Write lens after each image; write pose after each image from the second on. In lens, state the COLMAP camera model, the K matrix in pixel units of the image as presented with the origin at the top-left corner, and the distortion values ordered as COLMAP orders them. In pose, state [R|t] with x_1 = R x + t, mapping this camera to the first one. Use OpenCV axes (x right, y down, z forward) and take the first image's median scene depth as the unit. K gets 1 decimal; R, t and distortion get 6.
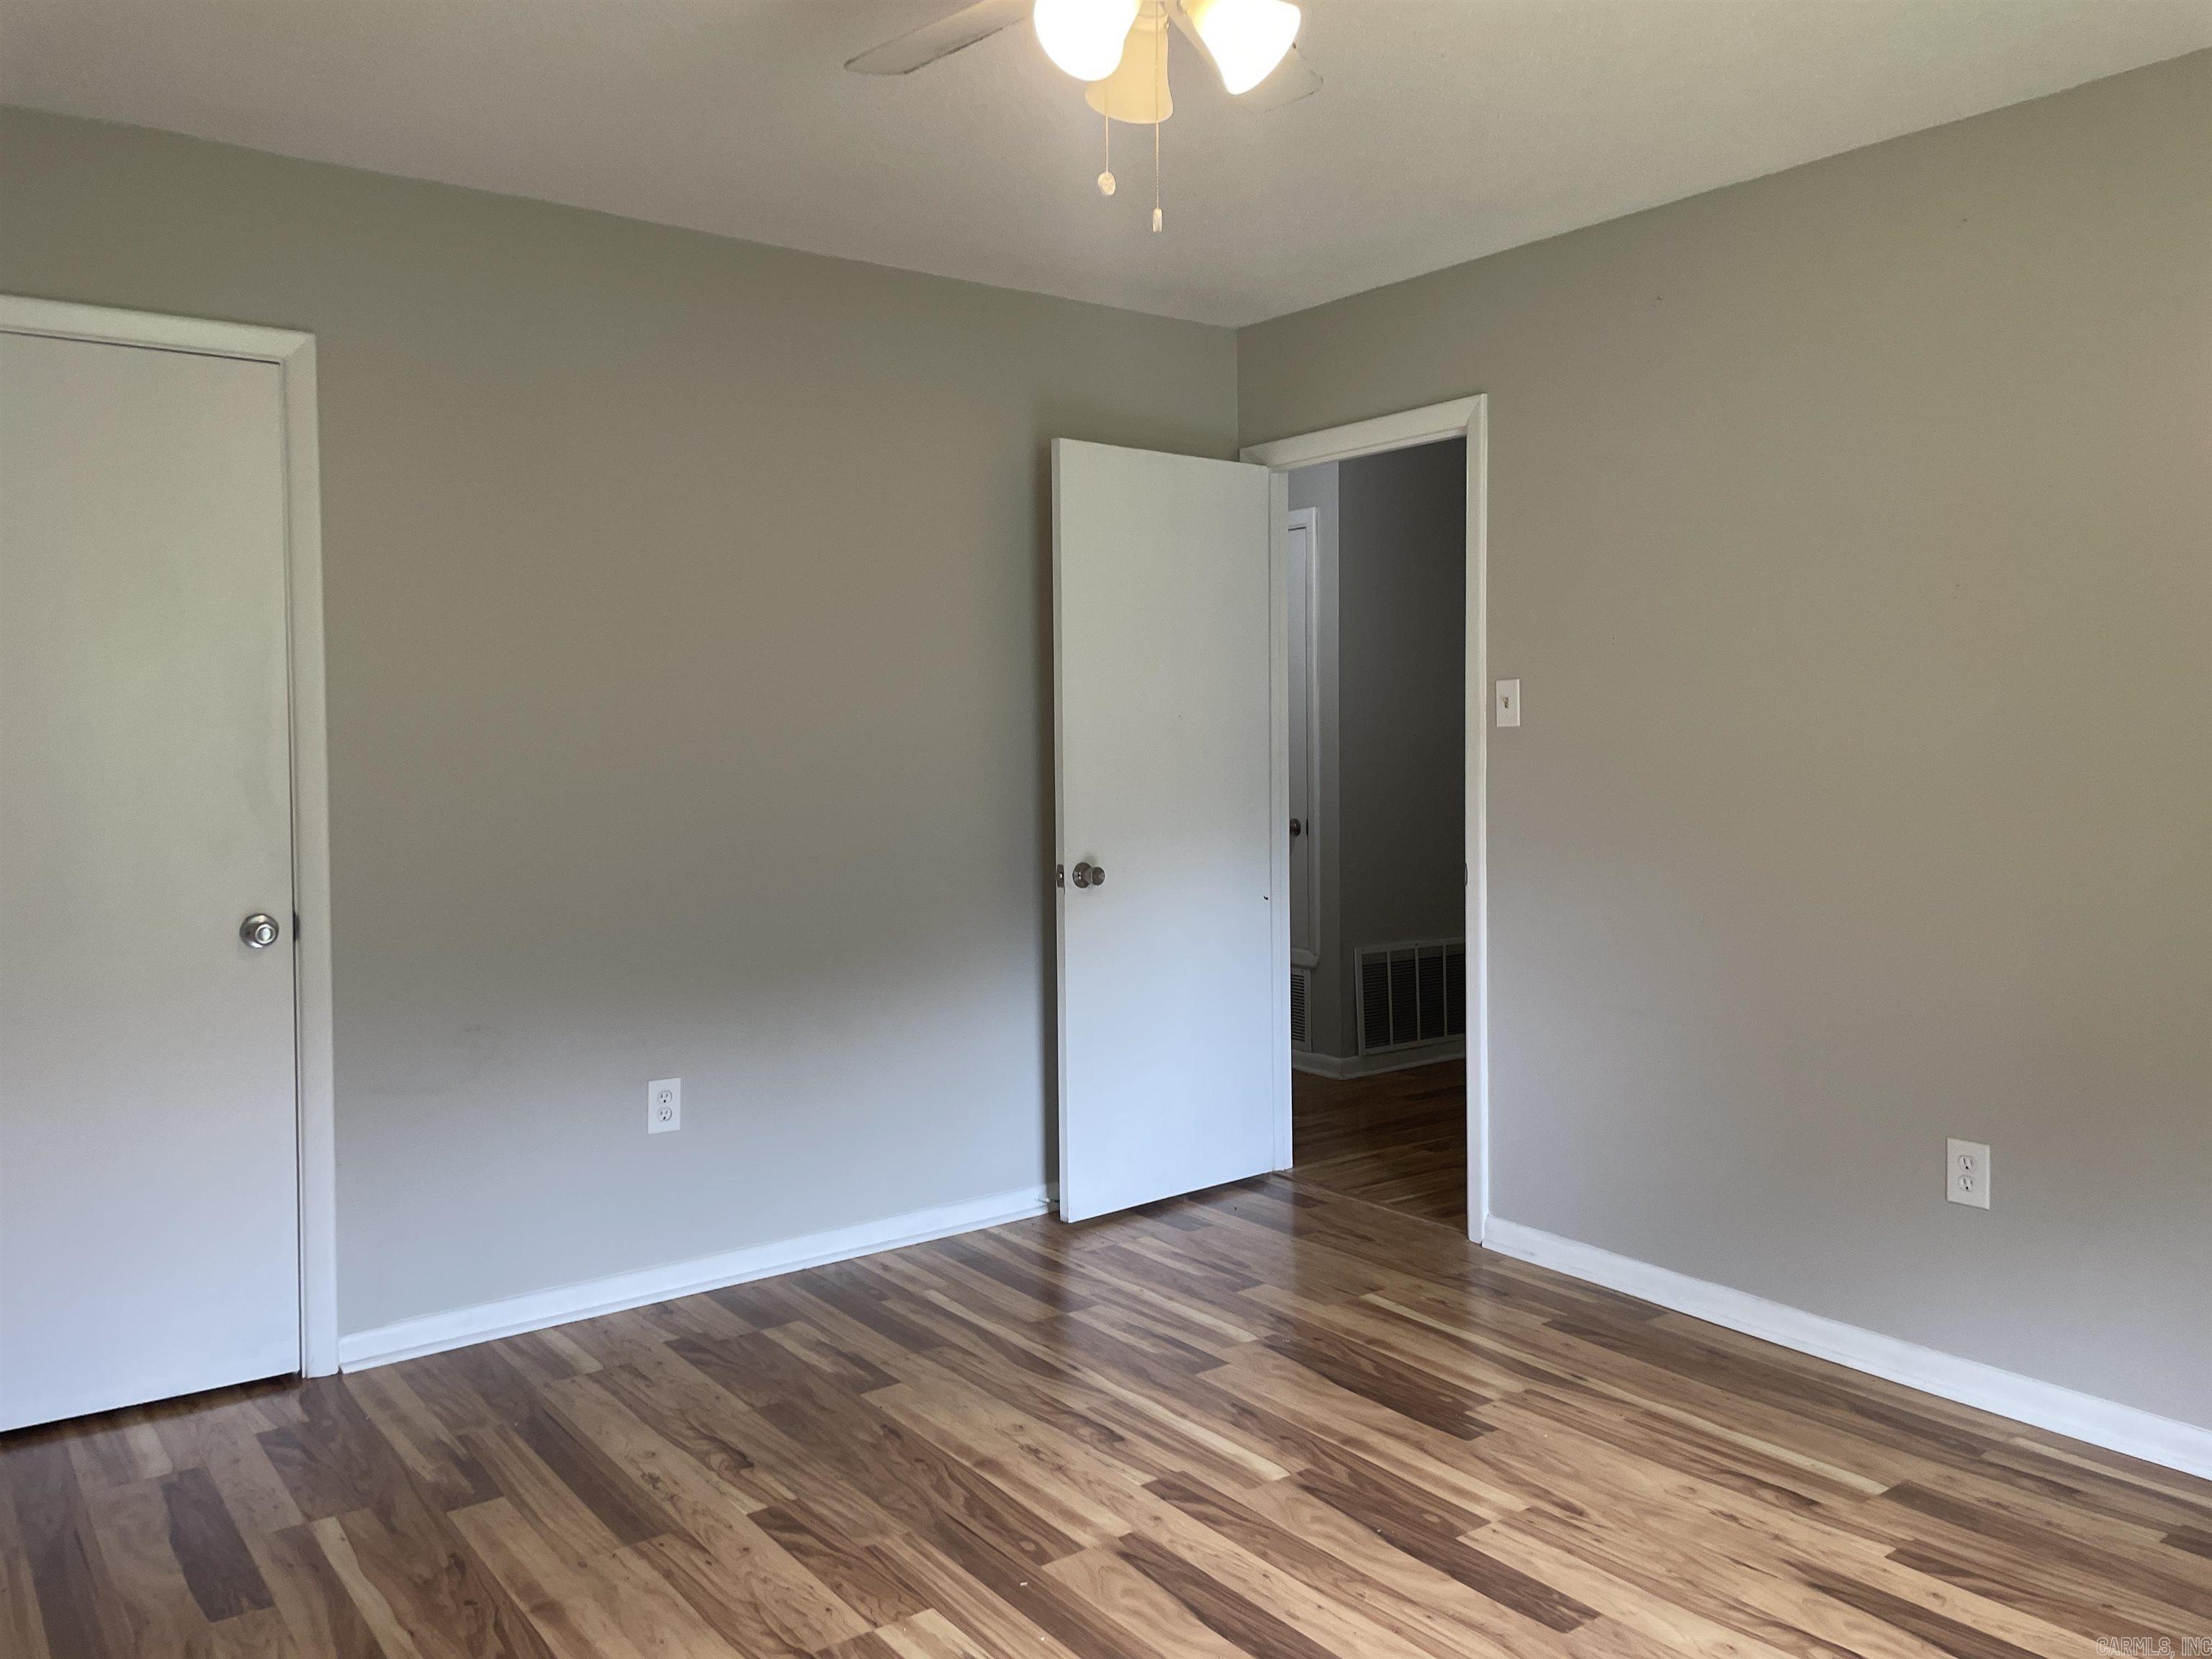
lens RADIAL K [[1673.6, 0, 1102.6], [0, 1673.6, 823.7], [0, 0, 1]] dist [0.084620, -0.114803]
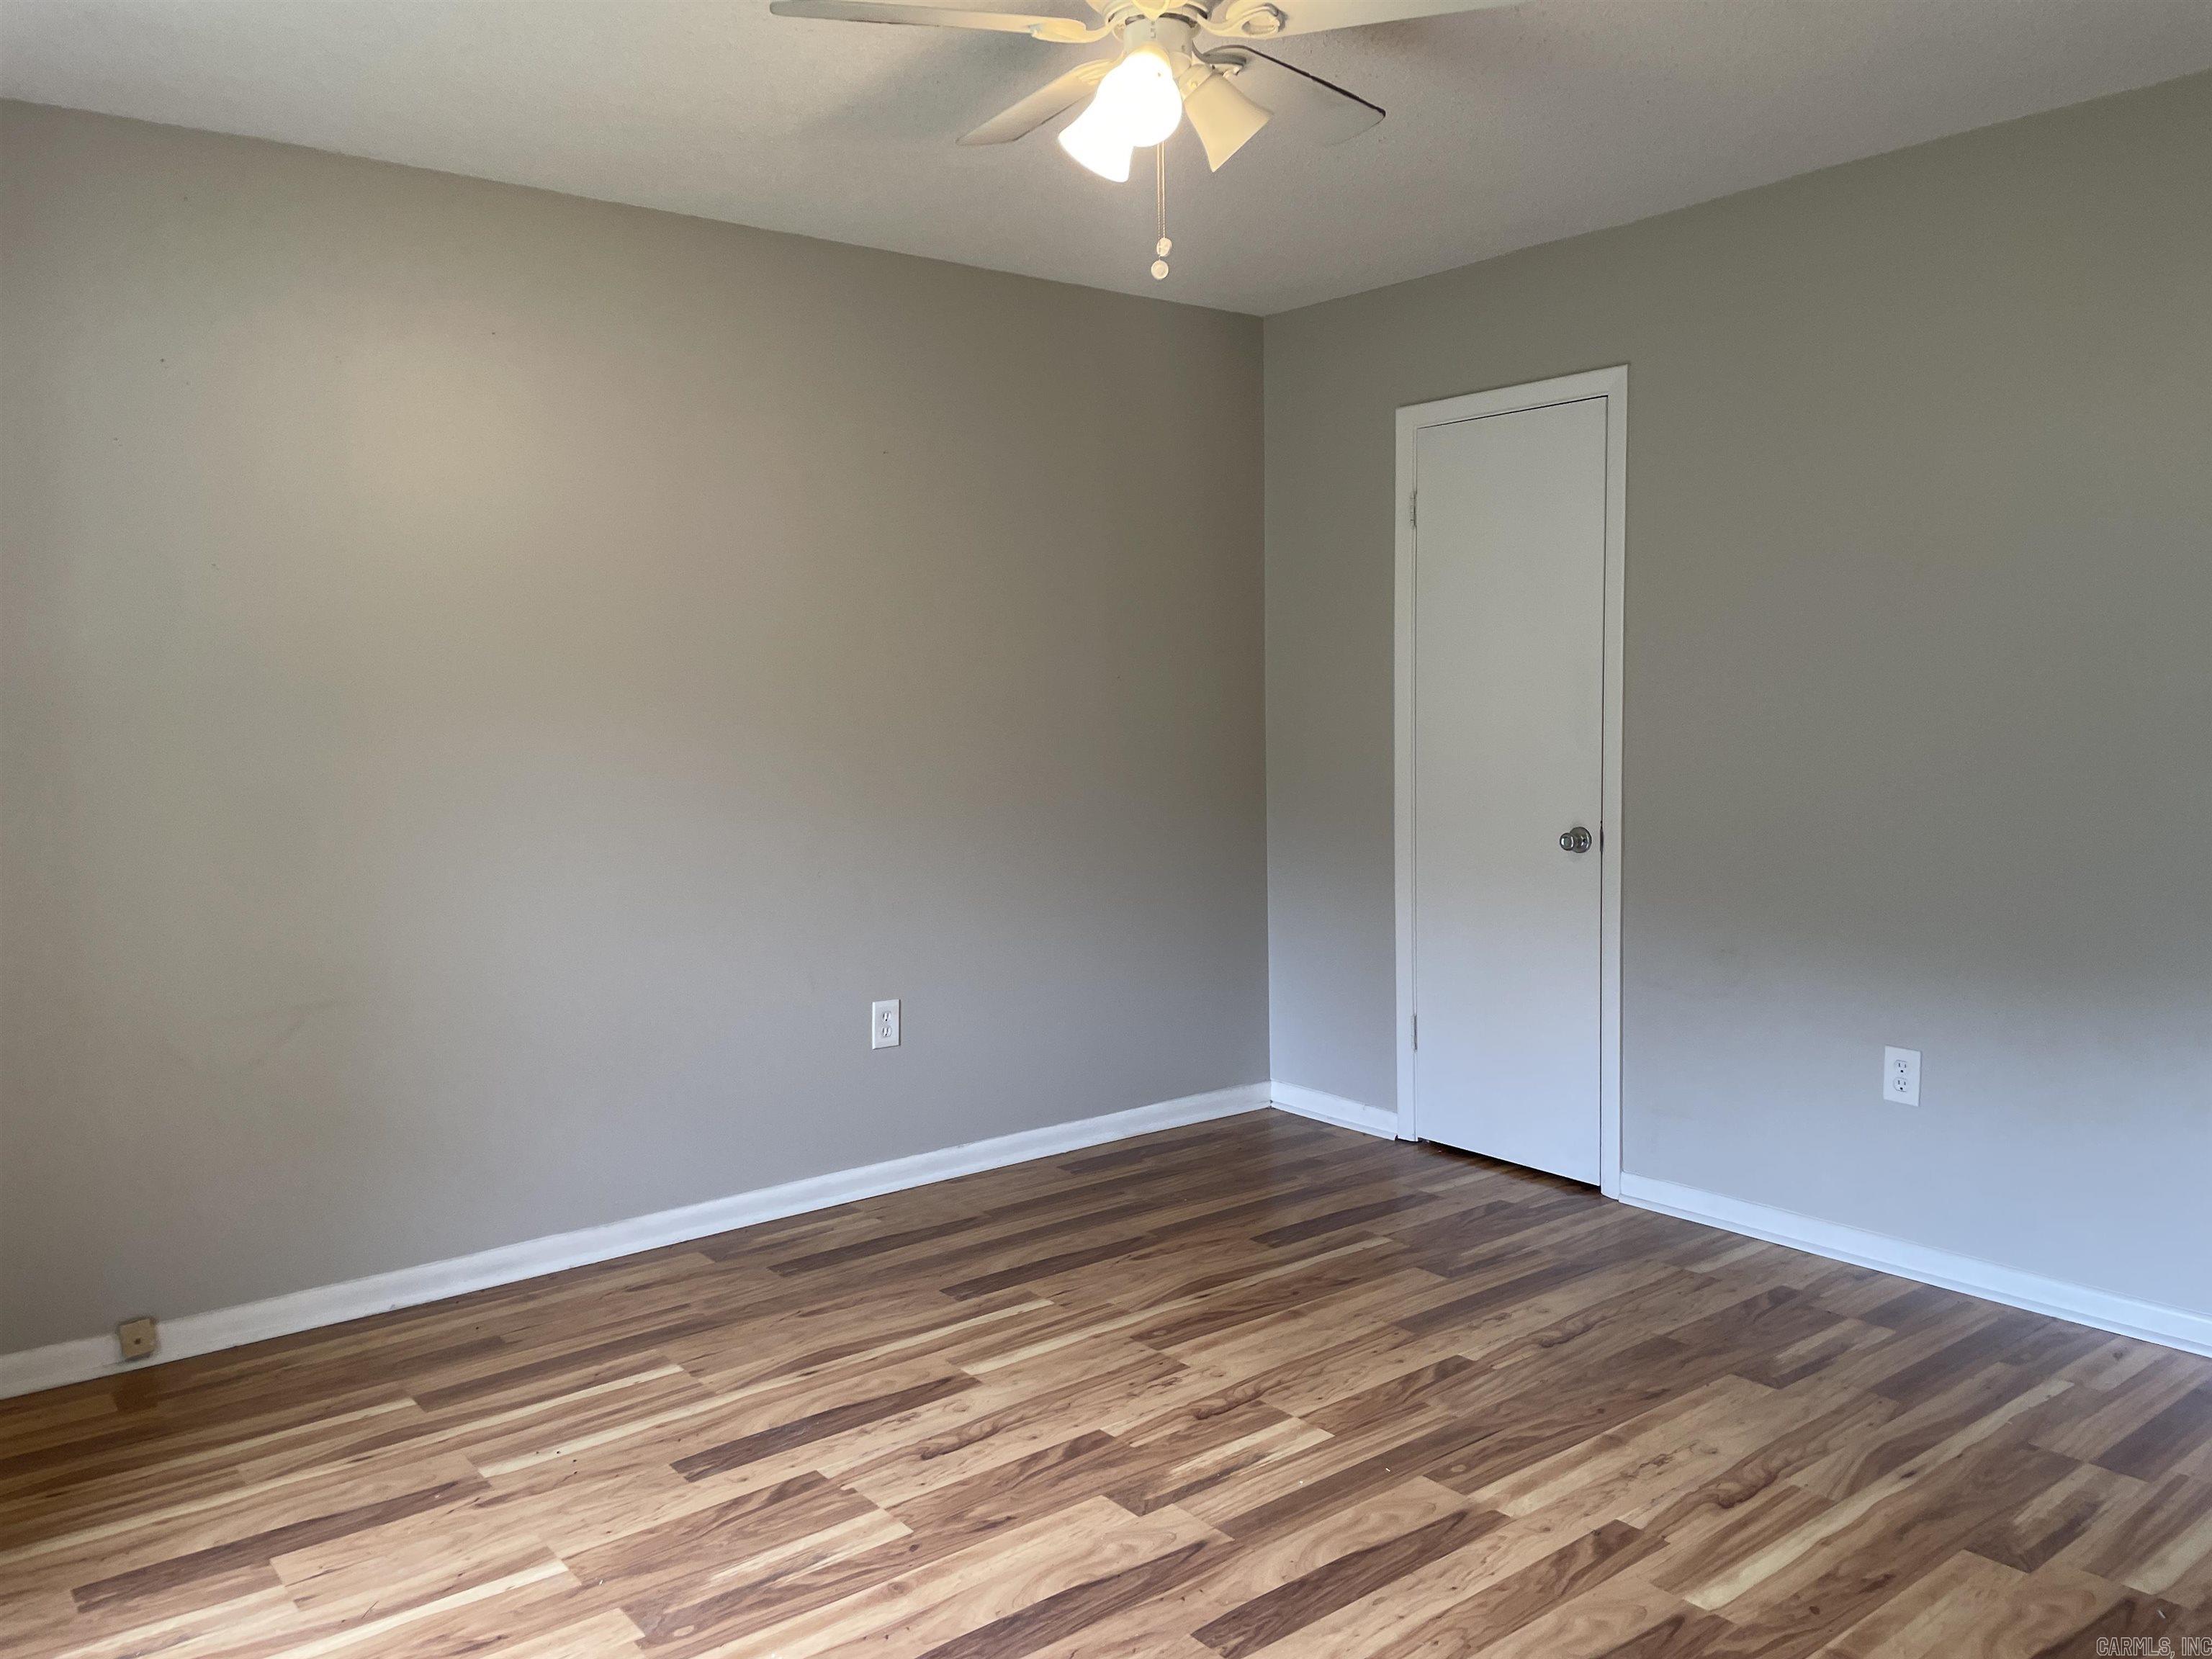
lens RADIAL K [[1673.6, 0, 1089.6], [0, 1673.6, 812.4], [0, 0, 1]] dist [0.084620, -0.114803]
pose [[0.026719, 0.081948, -0.996278, 0.908199], [-0.042103, 0.995842, 0.080783, -0.054165], [0.998756, 0.039788, 0.030059, 0.675205]]
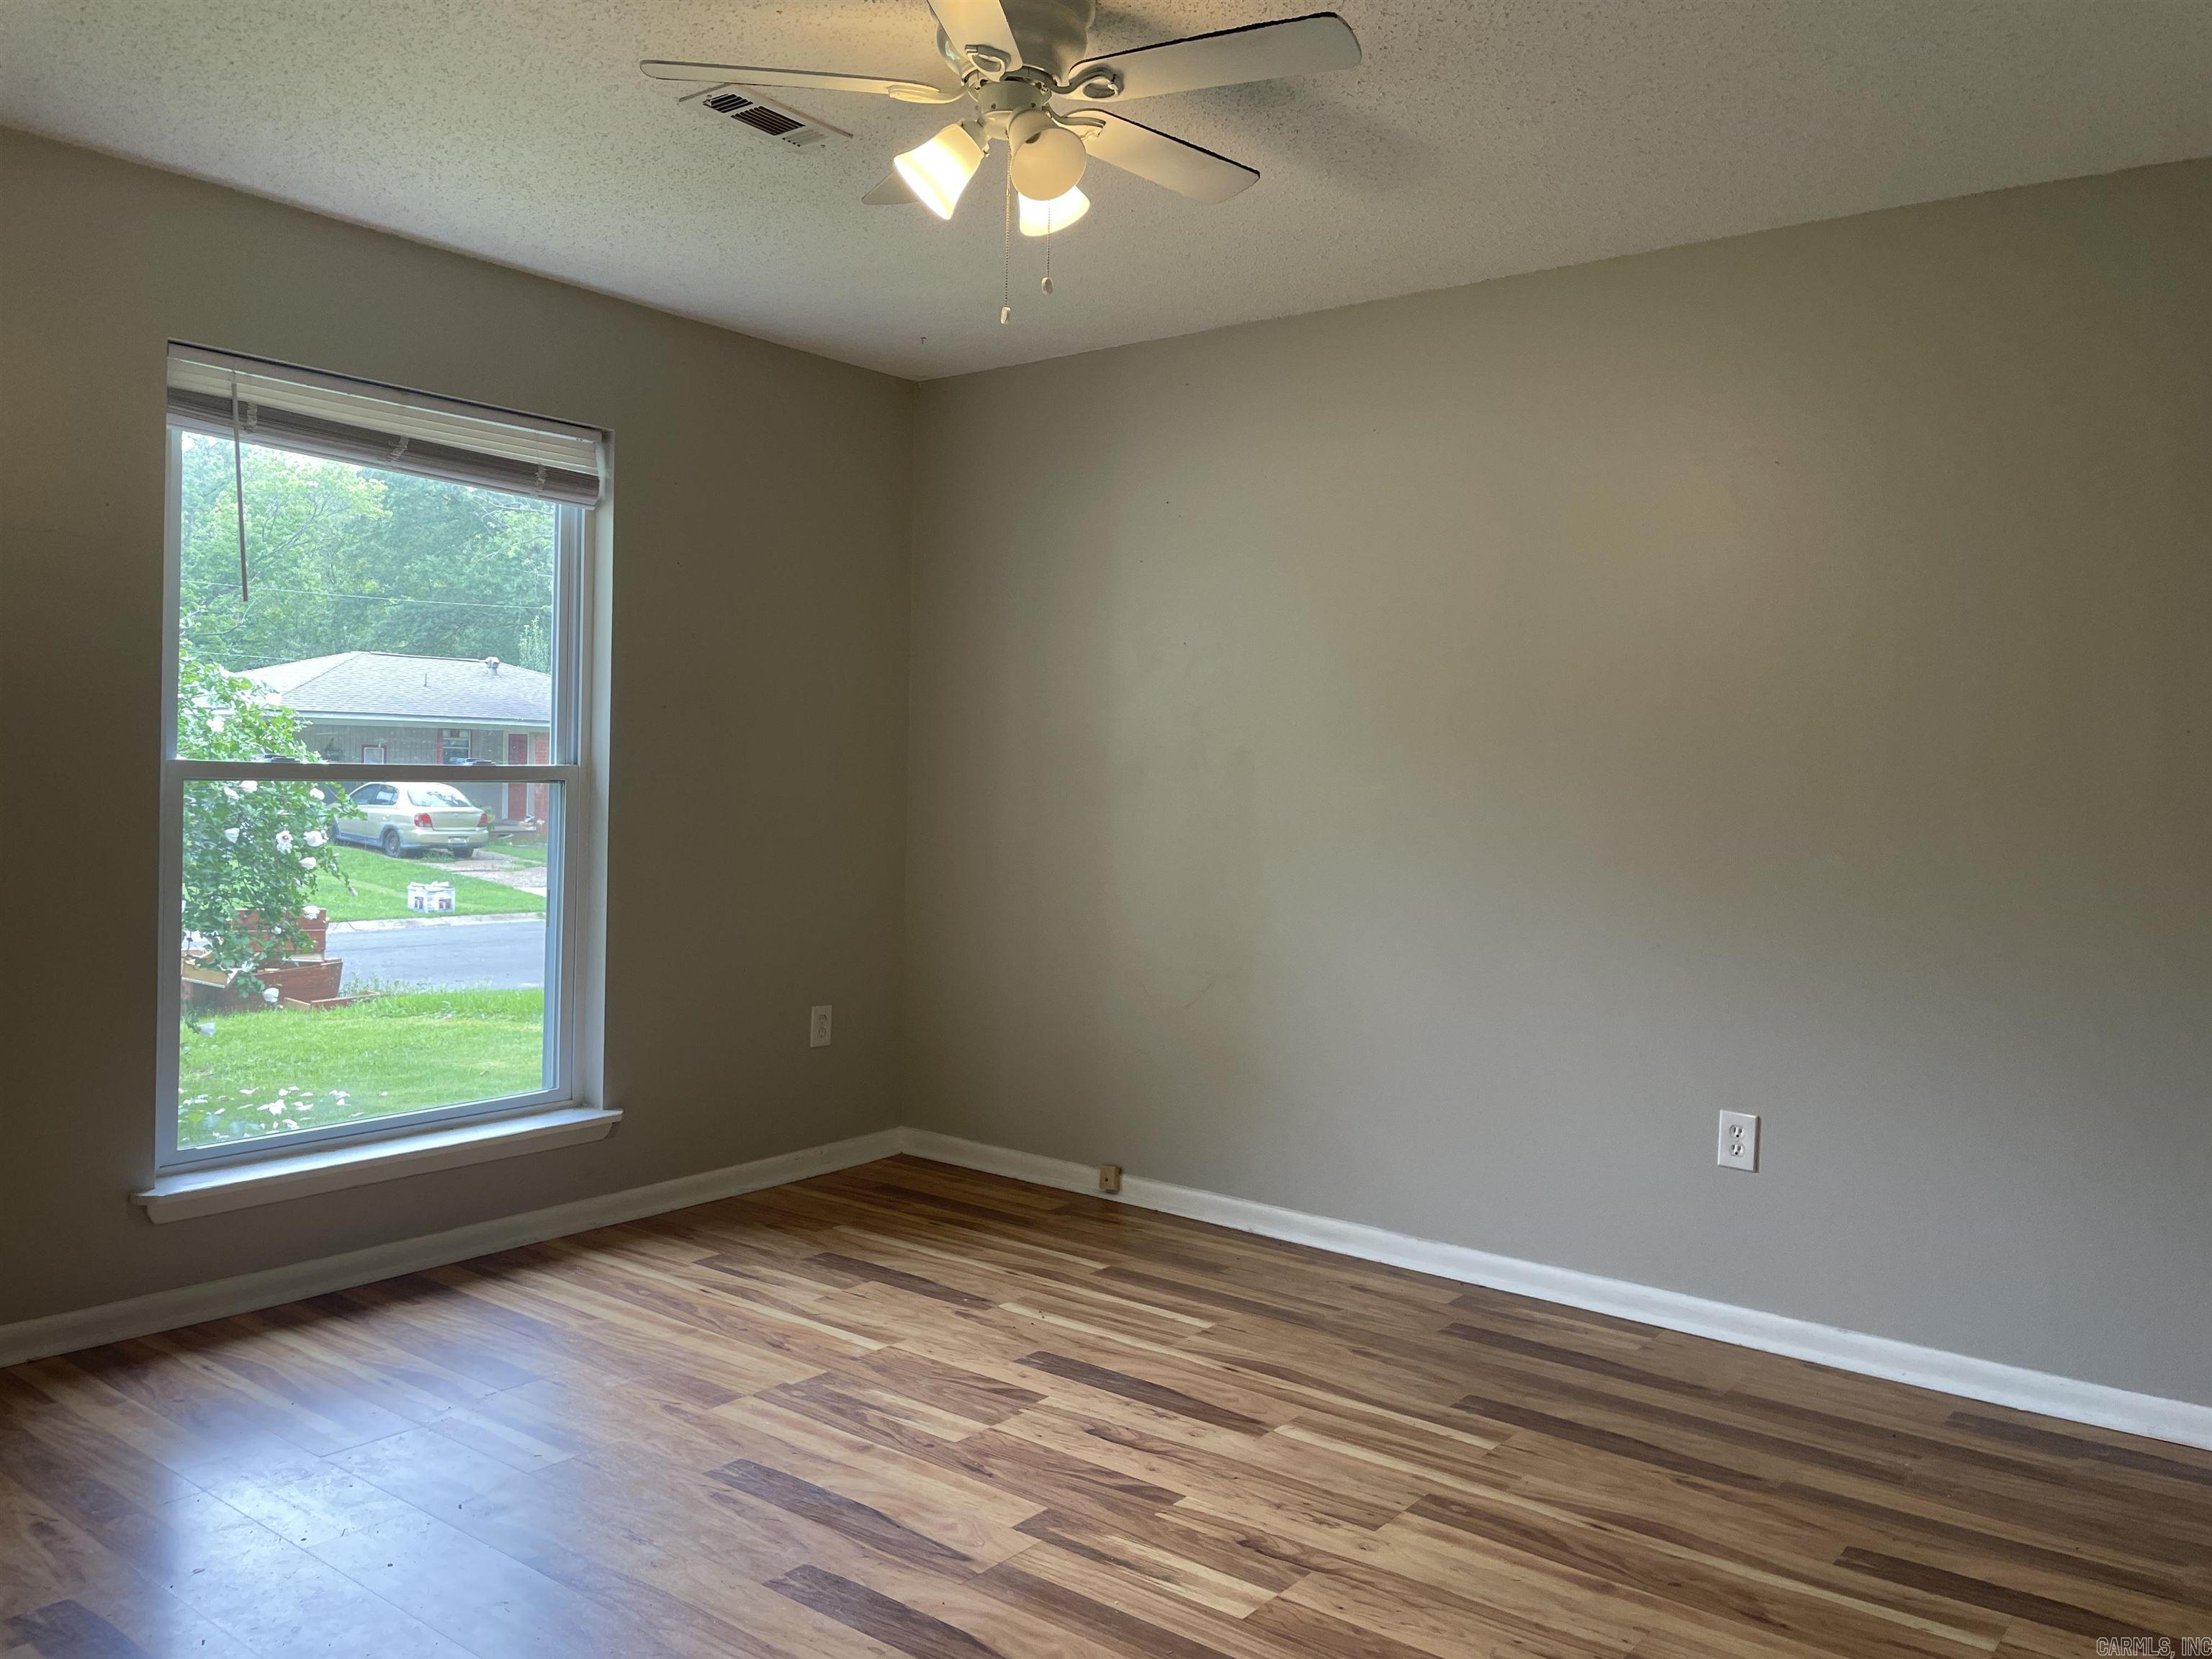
lens RADIAL K [[1673.6, 0, 1088.1], [0, 1673.6, 823.1], [0, 0, 1]] dist [0.084620, -0.114803]
pose [[-0.965288, -0.007933, -0.261067, 0.215209], [-0.032161, 0.995542, 0.088664, -0.071808], [0.259200, 0.093983, -0.961240, 1.638286]]
